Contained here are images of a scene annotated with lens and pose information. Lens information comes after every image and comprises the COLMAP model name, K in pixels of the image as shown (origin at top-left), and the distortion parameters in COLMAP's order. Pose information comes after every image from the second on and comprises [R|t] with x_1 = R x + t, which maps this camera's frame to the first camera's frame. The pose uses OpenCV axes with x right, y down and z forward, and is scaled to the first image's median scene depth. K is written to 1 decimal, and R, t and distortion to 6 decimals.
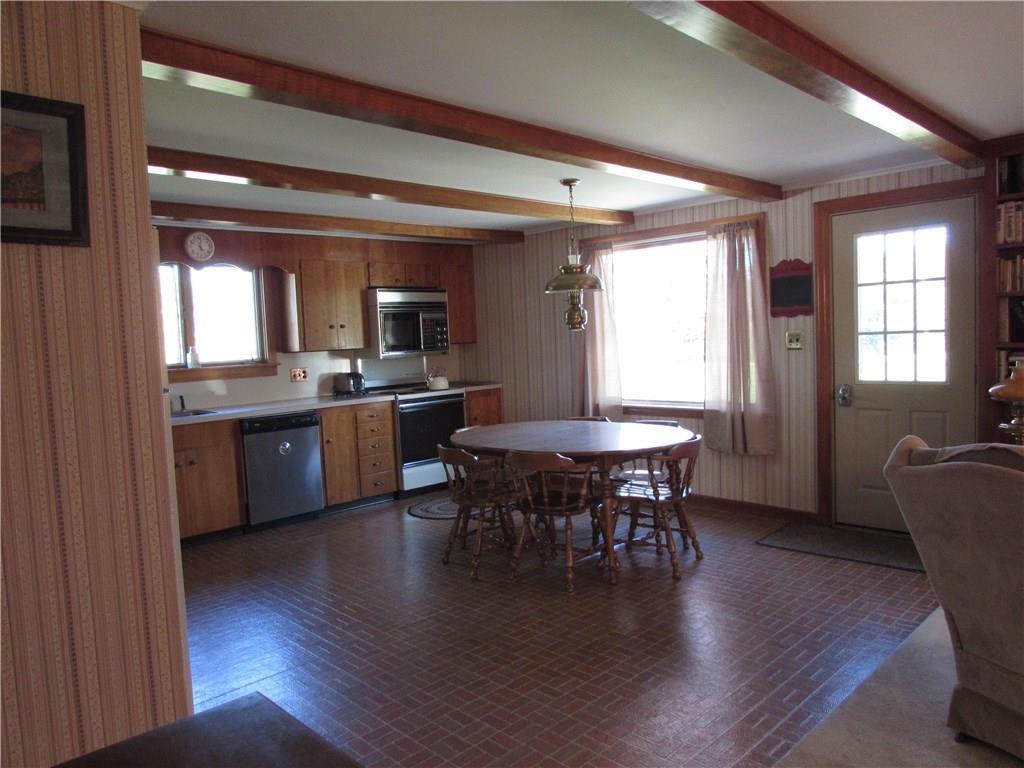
lens RADIAL K [[756.4, 0, 510.3], [0, 756.4, 386.9], [0, 0, 1]] dist [-0.003202, 0.002142]
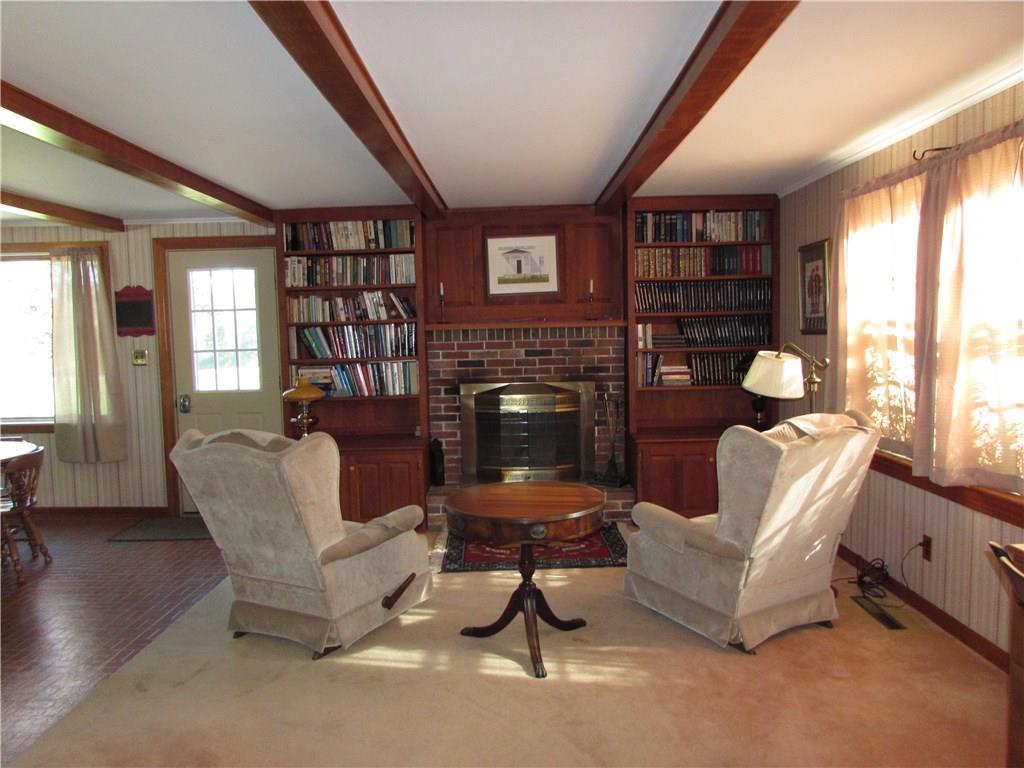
lens RADIAL K [[756.4, 0, 510.3], [0, 756.4, 386.9], [0, 0, 1]] dist [-0.003202, 0.002142]
pose [[0.726686, -0.024269, 0.686541, 0.000231], [0.038431, 0.999247, -0.005355, 0.010931], [-0.685894, 0.030276, 0.727071, -0.208672]]
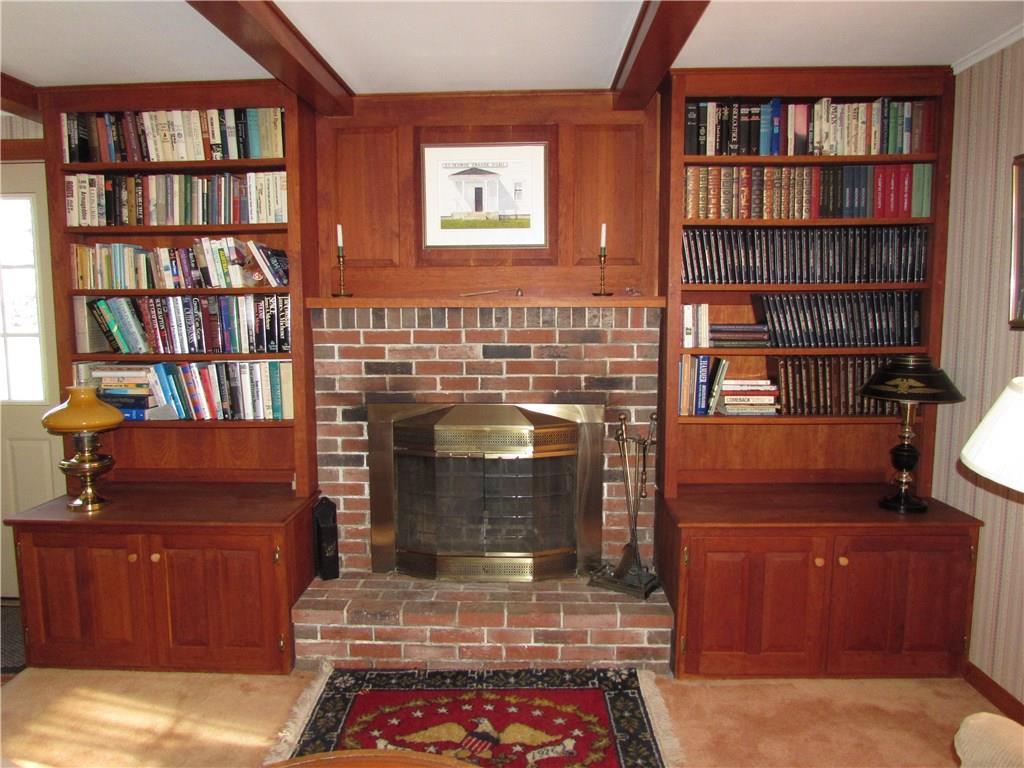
lens RADIAL K [[756.4, 0, 510.3], [0, 756.4, 386.9], [0, 0, 1]] dist [-0.003202, 0.002142]
pose [[0.743076, -0.027070, 0.668659, 0.372354], [0.017284, 0.999625, 0.021261, -0.026829], [-0.668984, -0.004241, 0.743265, 0.096820]]
